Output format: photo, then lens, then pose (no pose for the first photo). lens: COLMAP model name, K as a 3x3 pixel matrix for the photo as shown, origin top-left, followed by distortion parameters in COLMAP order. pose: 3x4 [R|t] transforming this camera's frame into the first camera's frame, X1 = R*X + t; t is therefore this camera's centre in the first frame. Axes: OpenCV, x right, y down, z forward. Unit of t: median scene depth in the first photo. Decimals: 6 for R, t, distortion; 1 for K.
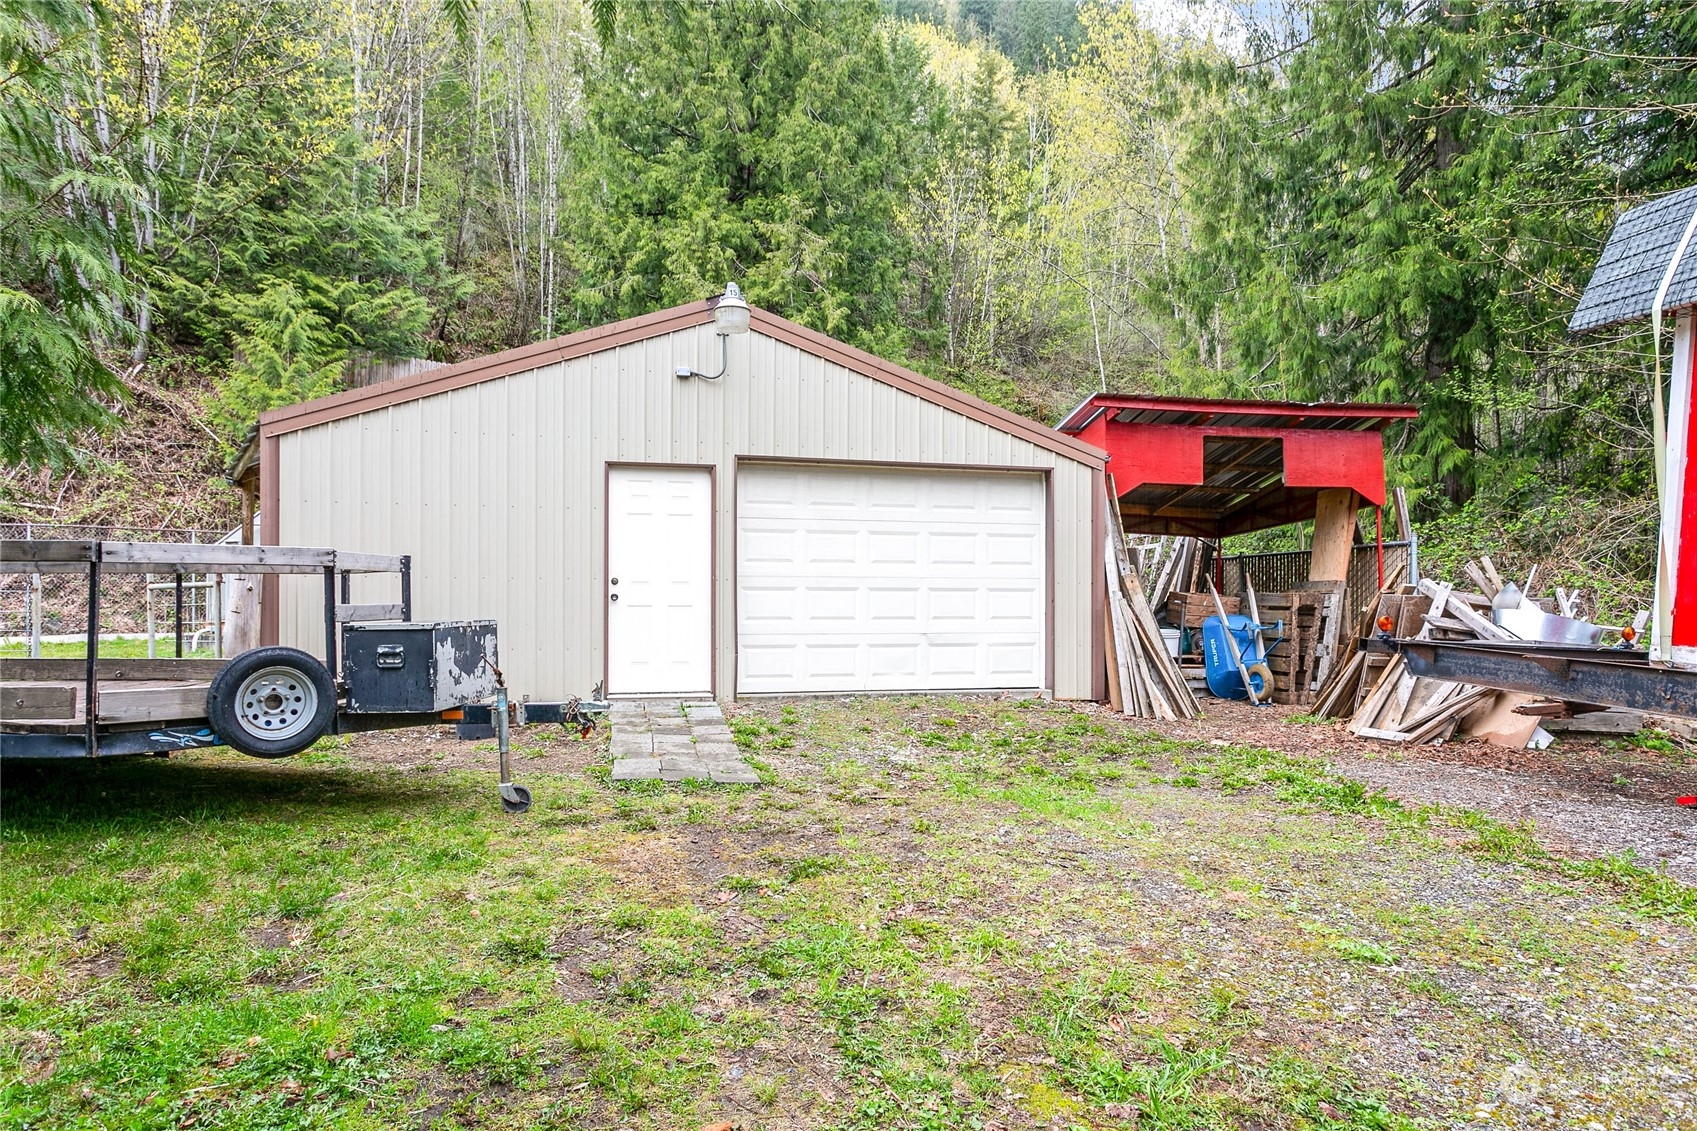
lens RADIAL K [[986.5, 0, 848.2], [0, 986.5, 598.2], [0, 0, 1]] dist [-0.003720, 0.000237]
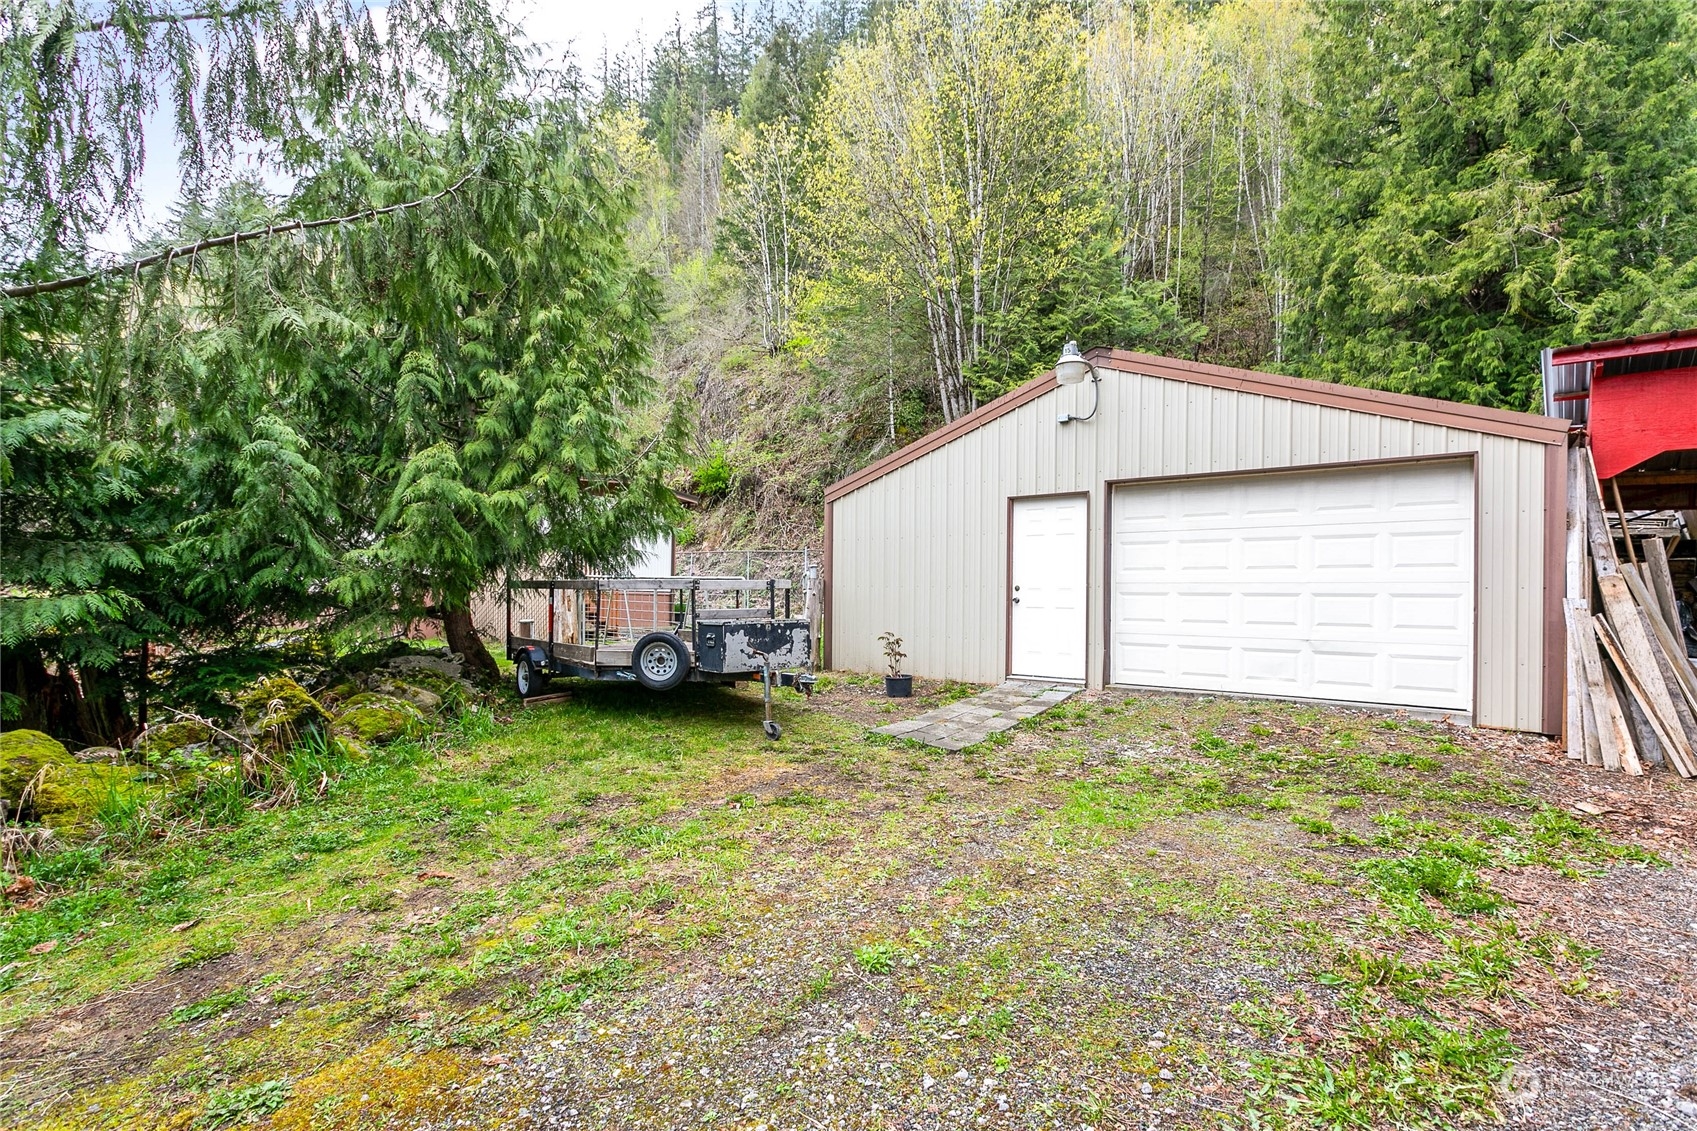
lens RADIAL K [[815.3, 0, 849.0], [0, 815.3, 587.8], [0, 0, 1]] dist [0.001455, -0.000430]
pose [[0.612937, -0.000683, -0.790131, 0.451350], [0.004020, 0.999989, 0.002254, -0.019967], [0.790122, -0.004558, 0.612933, 0.155062]]
